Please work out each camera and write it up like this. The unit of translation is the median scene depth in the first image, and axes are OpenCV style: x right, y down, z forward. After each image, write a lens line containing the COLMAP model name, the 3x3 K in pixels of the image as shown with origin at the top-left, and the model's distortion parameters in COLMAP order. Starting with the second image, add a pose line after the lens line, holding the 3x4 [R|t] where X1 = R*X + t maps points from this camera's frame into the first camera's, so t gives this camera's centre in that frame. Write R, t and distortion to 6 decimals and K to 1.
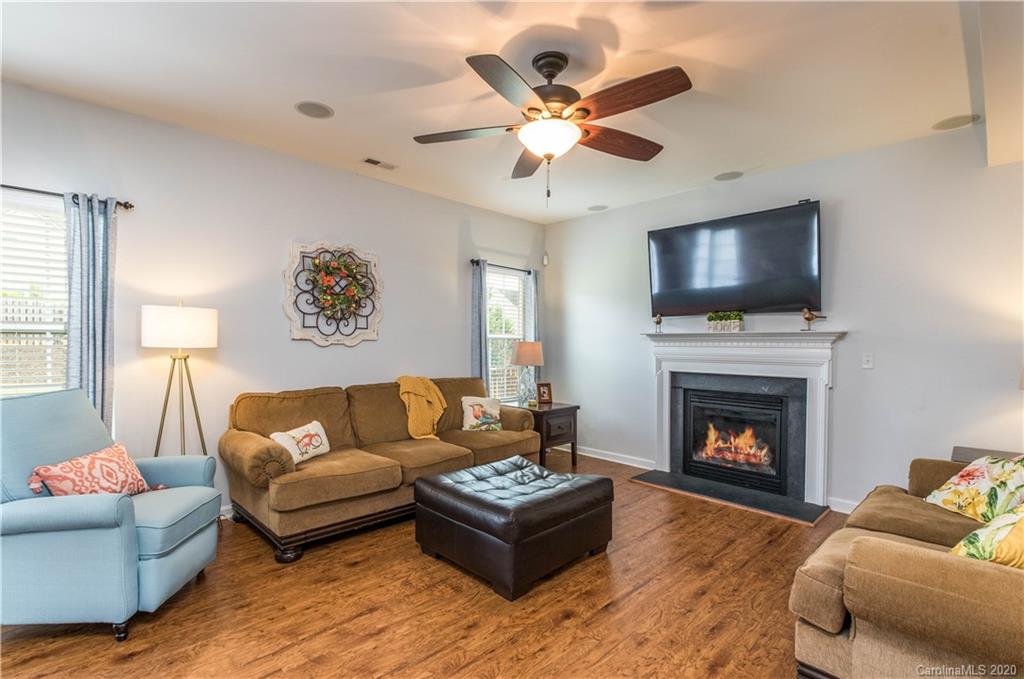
lens RADIAL K [[485.5, 0, 508.7], [0, 485.5, 349.4], [0, 0, 1]] dist [-0.002773, -0.006741]
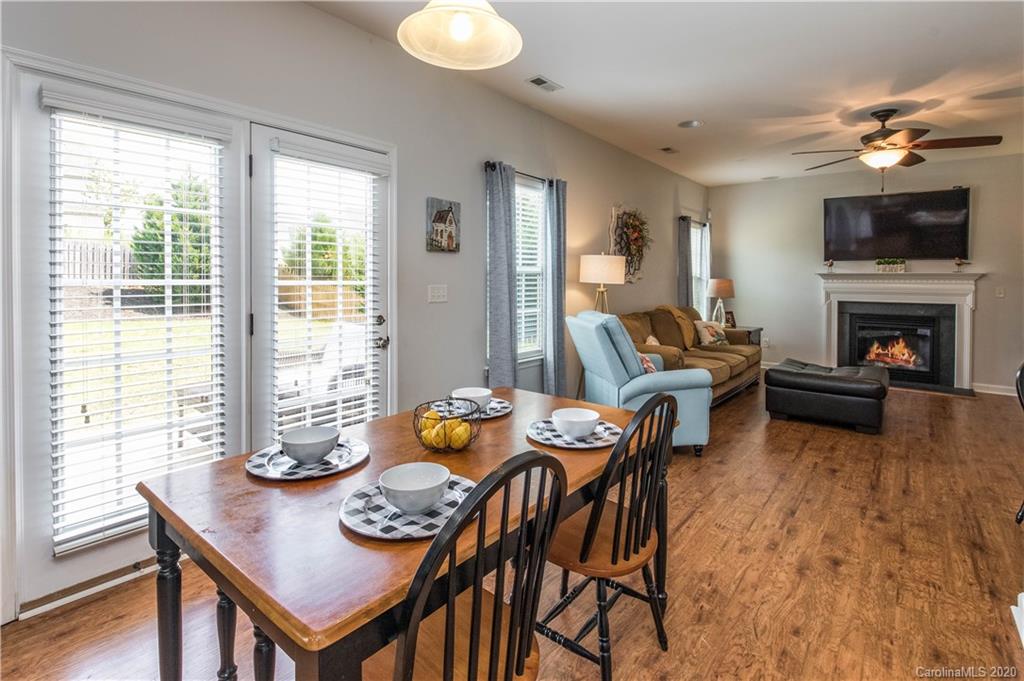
lens RADIAL K [[485.5, 0, 517.3], [0, 485.5, 284.8], [0, 0, 1]] dist [-0.002773, -0.006741]
pose [[0.995390, -0.000540, 0.095905, -0.807864], [0.000838, 0.999995, -0.003075, 0.002980], [-0.095903, 0.003141, 0.995386, -0.322462]]
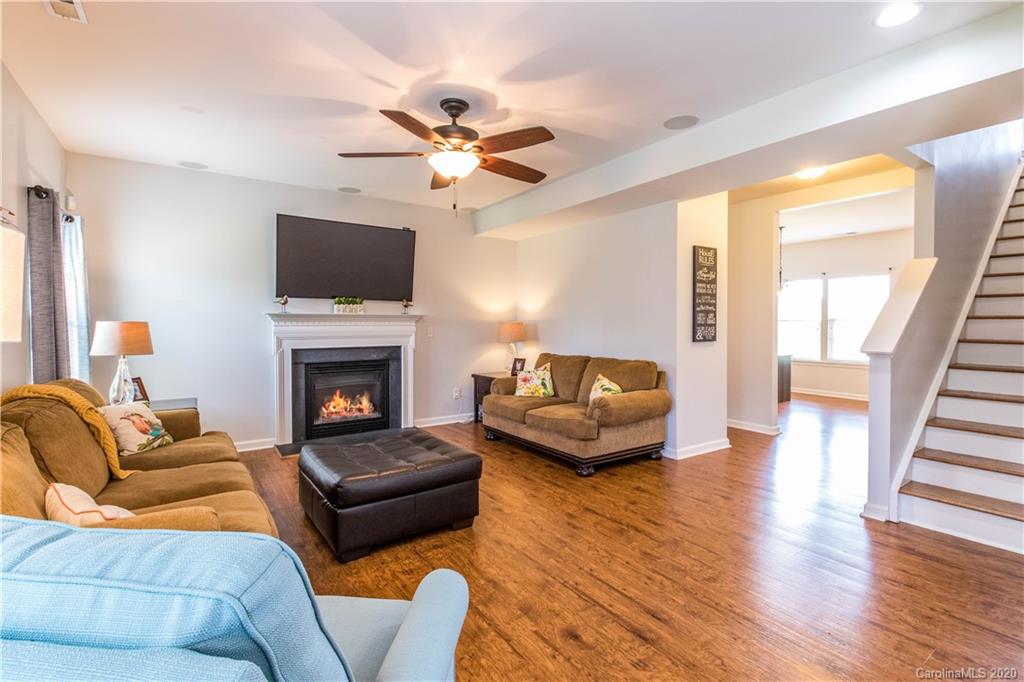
lens RADIAL K [[458.8, 0, 506.3], [0, 458.8, 333.6], [0, 0, 1]] dist [-0.001023, -0.000319]
pose [[0.174377, -0.030896, 0.984194, -0.671264], [0.016350, 0.999461, 0.028478, -0.011931], [-0.984543, 0.011126, 0.174788, 0.402830]]
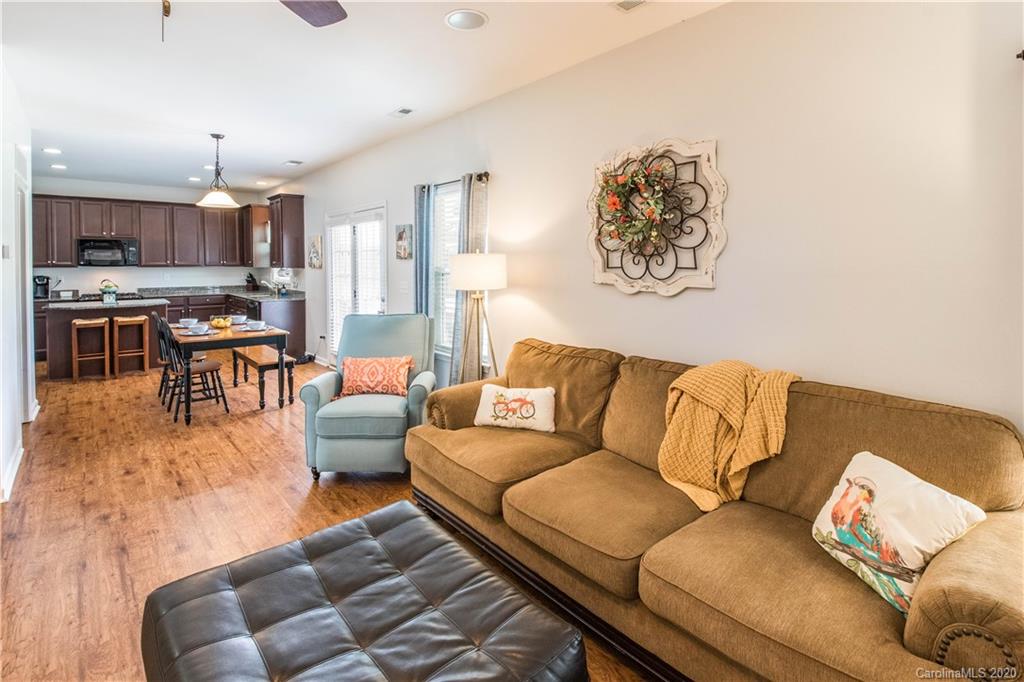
lens RADIAL K [[485.5, 0, 507.3], [0, 485.5, 268.3], [0, 0, 1]] dist [-0.002773, -0.006741]
pose [[-0.069744, 0.005954, -0.997547, 0.348612], [-0.015237, 0.999859, 0.007033, -0.046341], [0.997449, 0.015690, -0.069644, 0.856448]]
